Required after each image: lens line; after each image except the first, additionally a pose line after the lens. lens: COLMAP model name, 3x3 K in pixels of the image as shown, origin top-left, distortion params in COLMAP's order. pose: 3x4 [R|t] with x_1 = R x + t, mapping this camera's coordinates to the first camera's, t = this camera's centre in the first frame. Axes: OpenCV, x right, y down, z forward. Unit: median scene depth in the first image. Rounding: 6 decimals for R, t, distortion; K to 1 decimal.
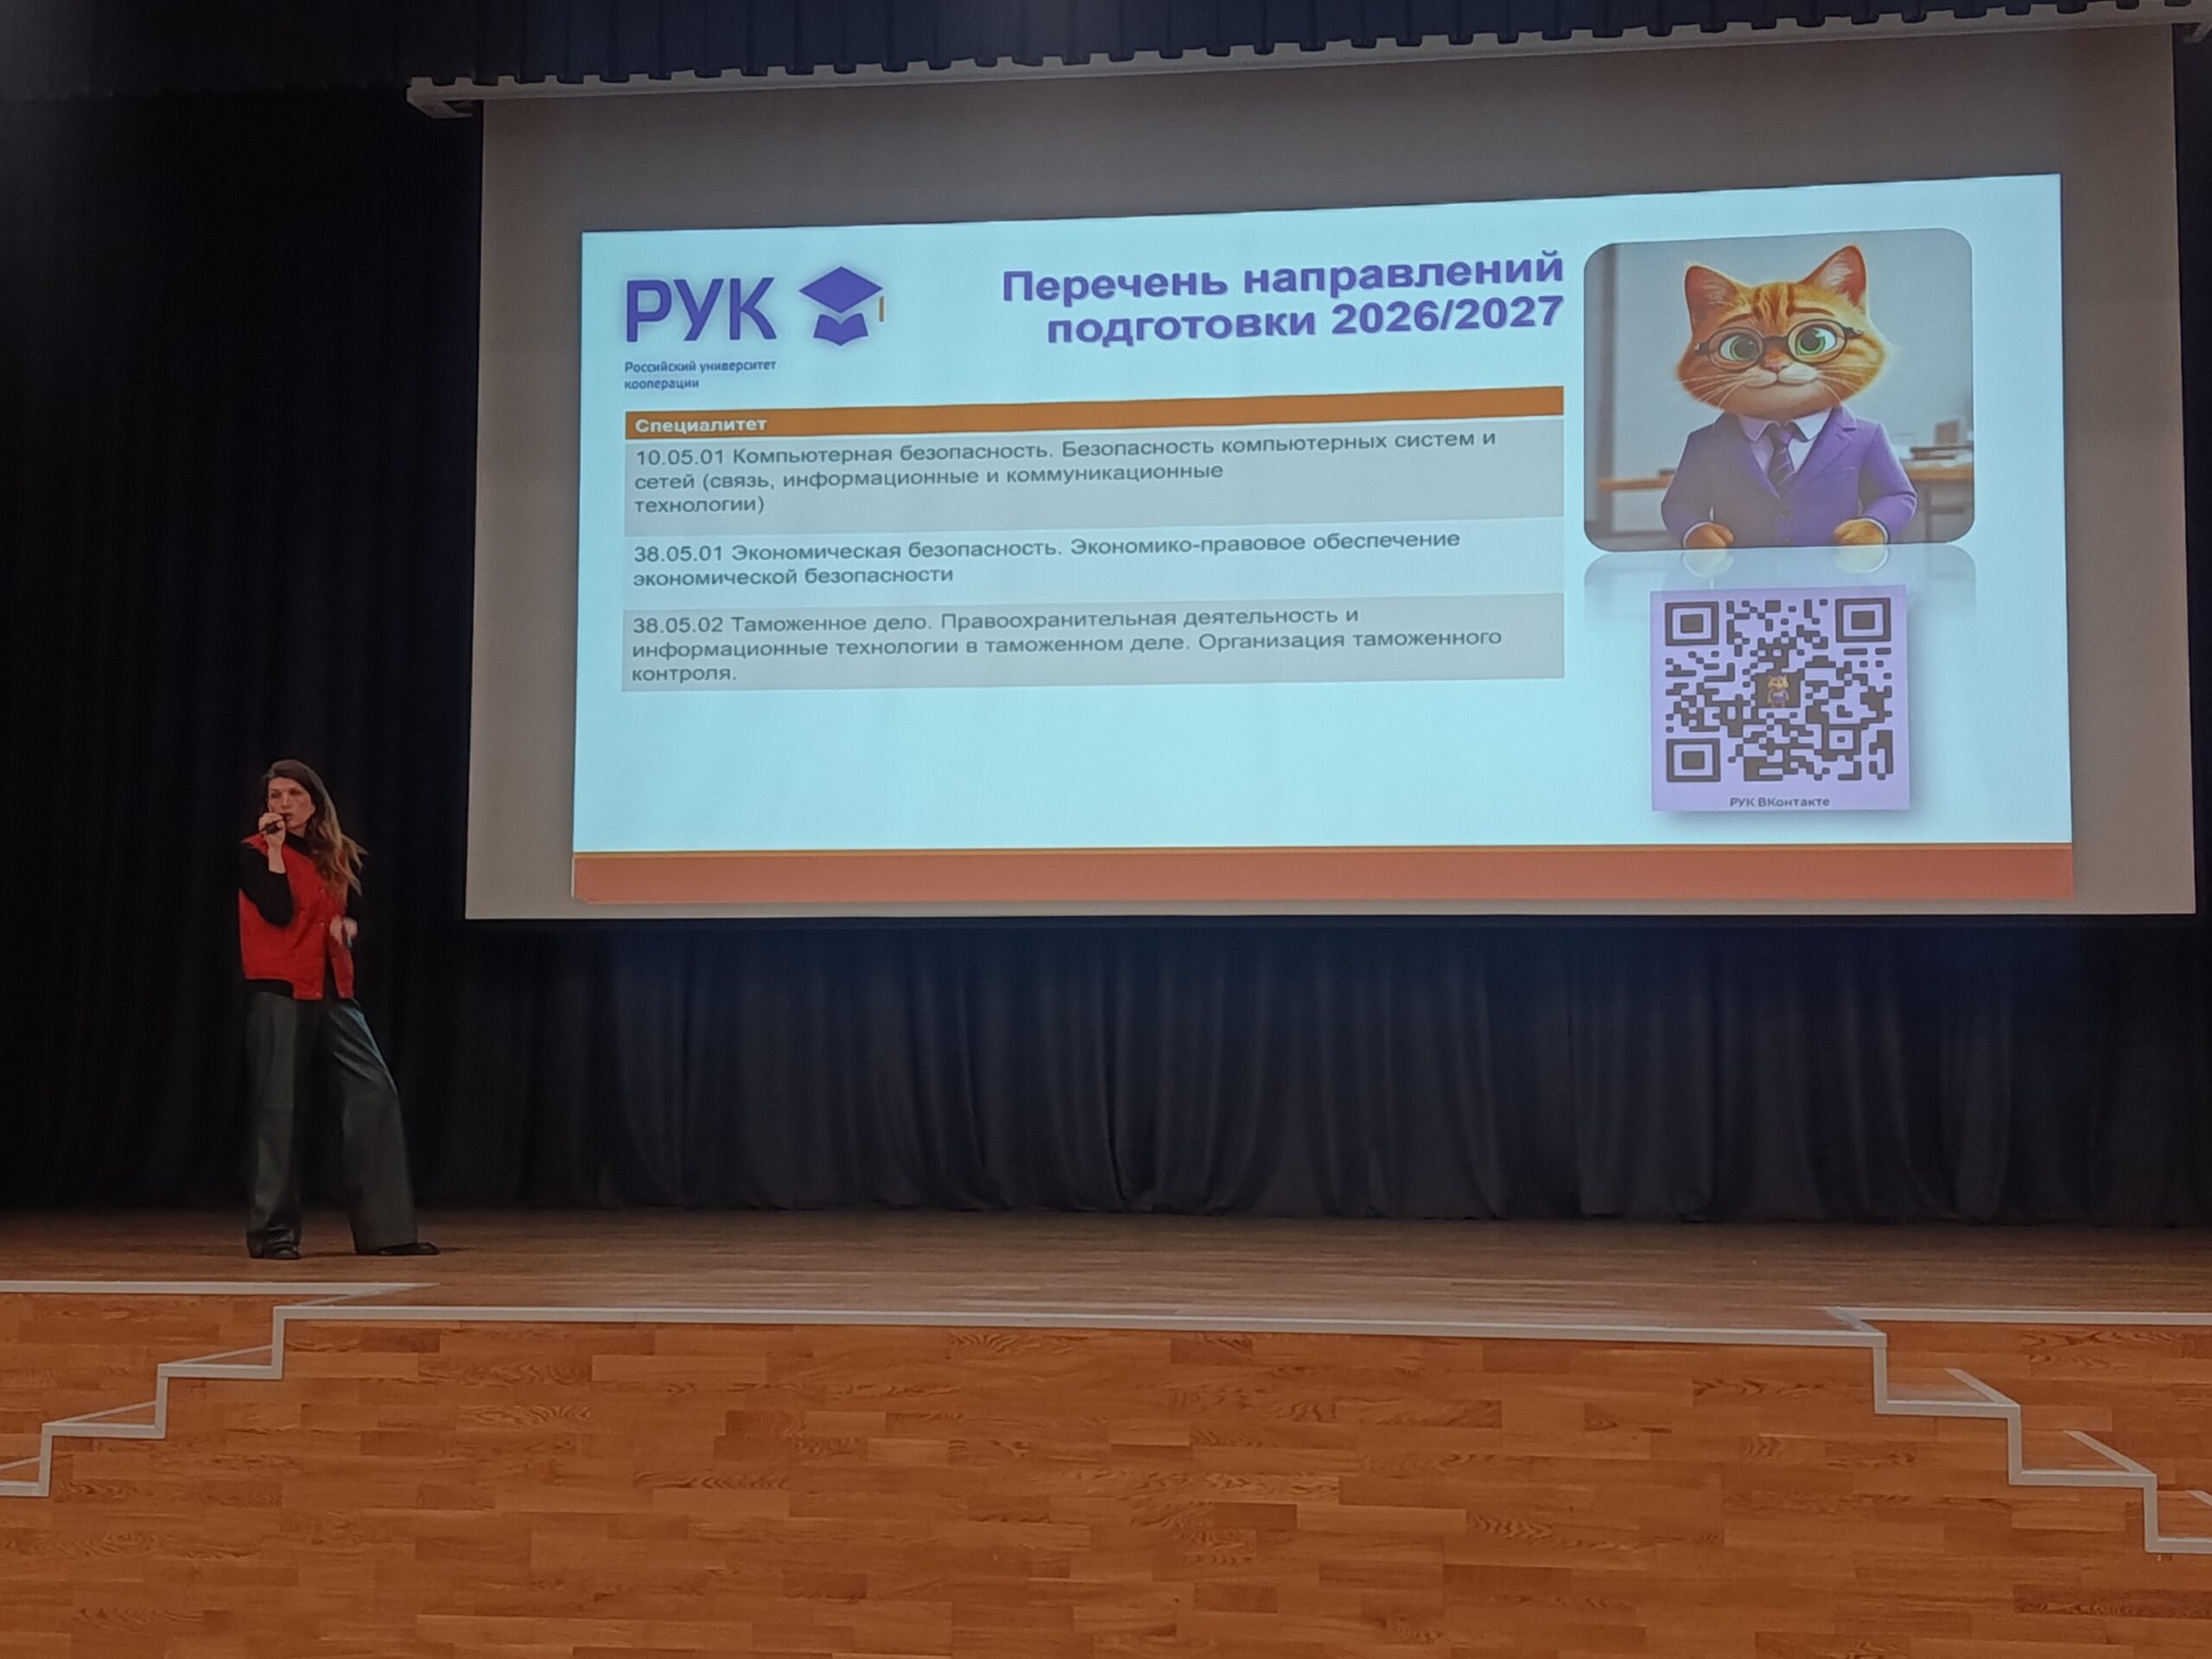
lens RADIAL K [[3037.4, 0, 1111.0], [0, 3037.4, 822.2], [0, 0, 1]] dist [0.159562, -0.389168]
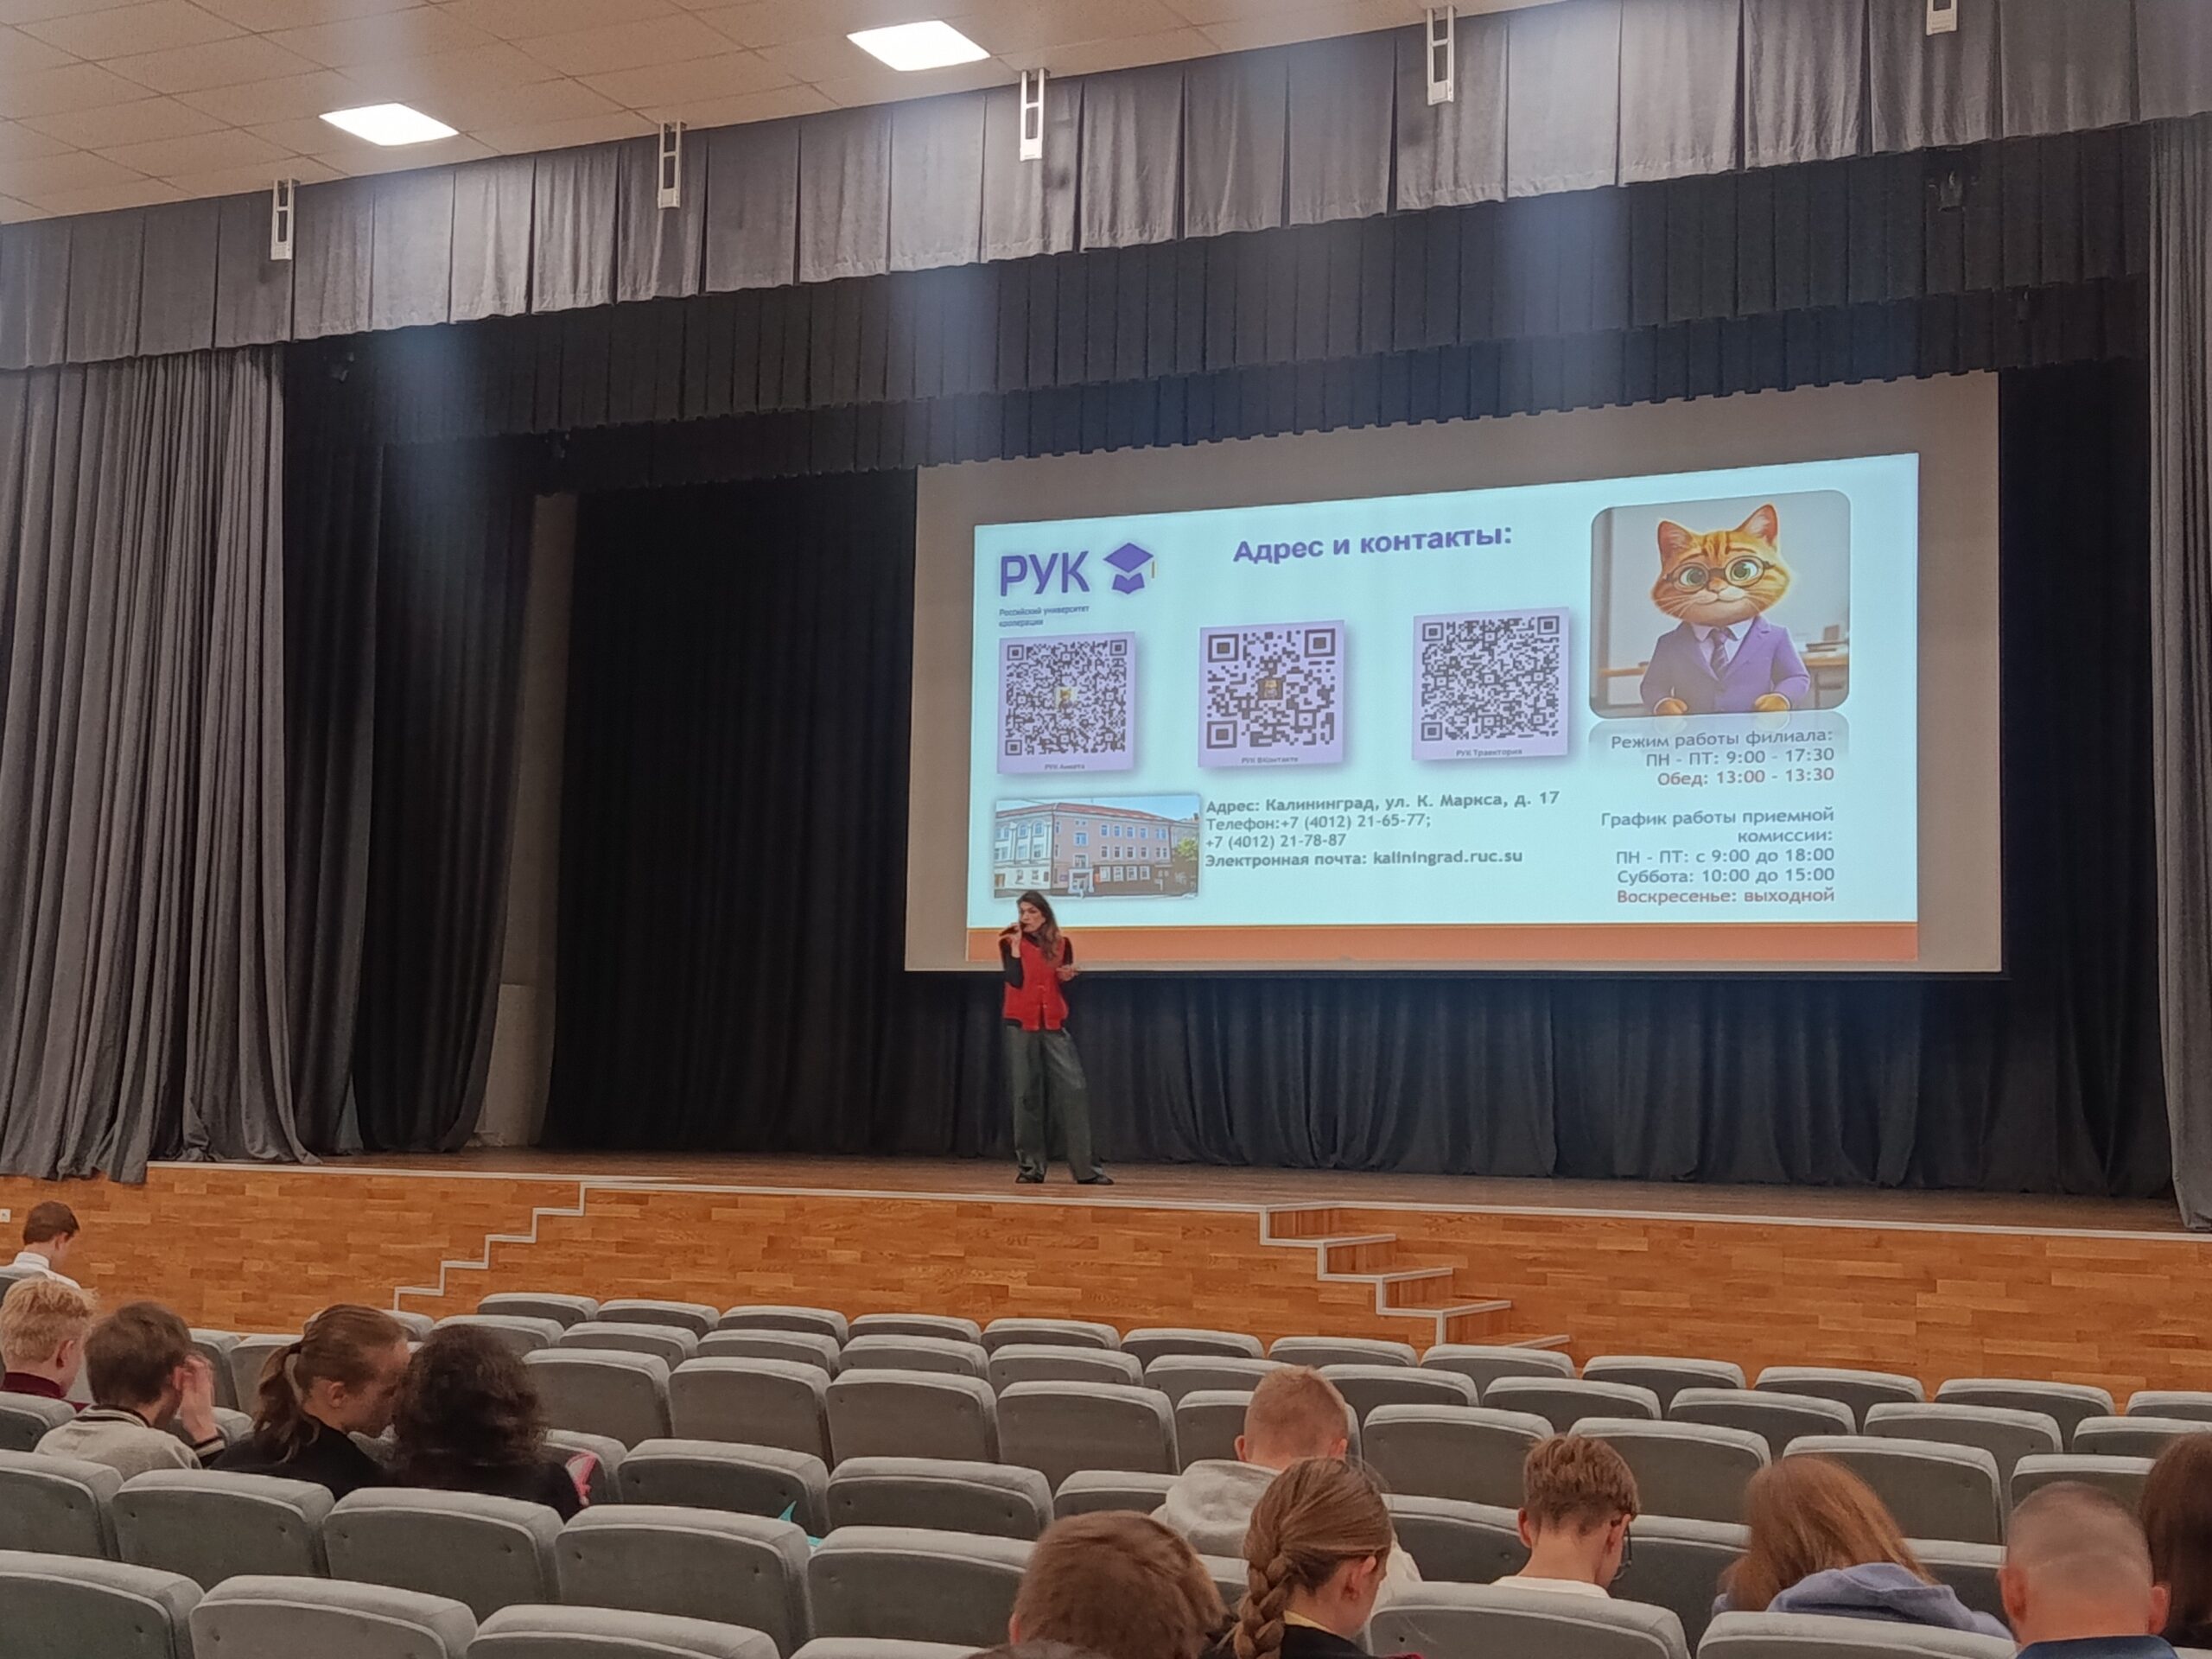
lens RADIAL K [[3047.6, 0, 1102.9], [0, 3047.6, 820.2], [0, 0, 1]] dist [0.171836, -0.331641]
pose [[0.951643, -0.015356, -0.306822, 0.719077], [0.015769, 0.999875, -0.001134, -0.082714], [0.306801, -0.003759, 0.951766, -0.894261]]
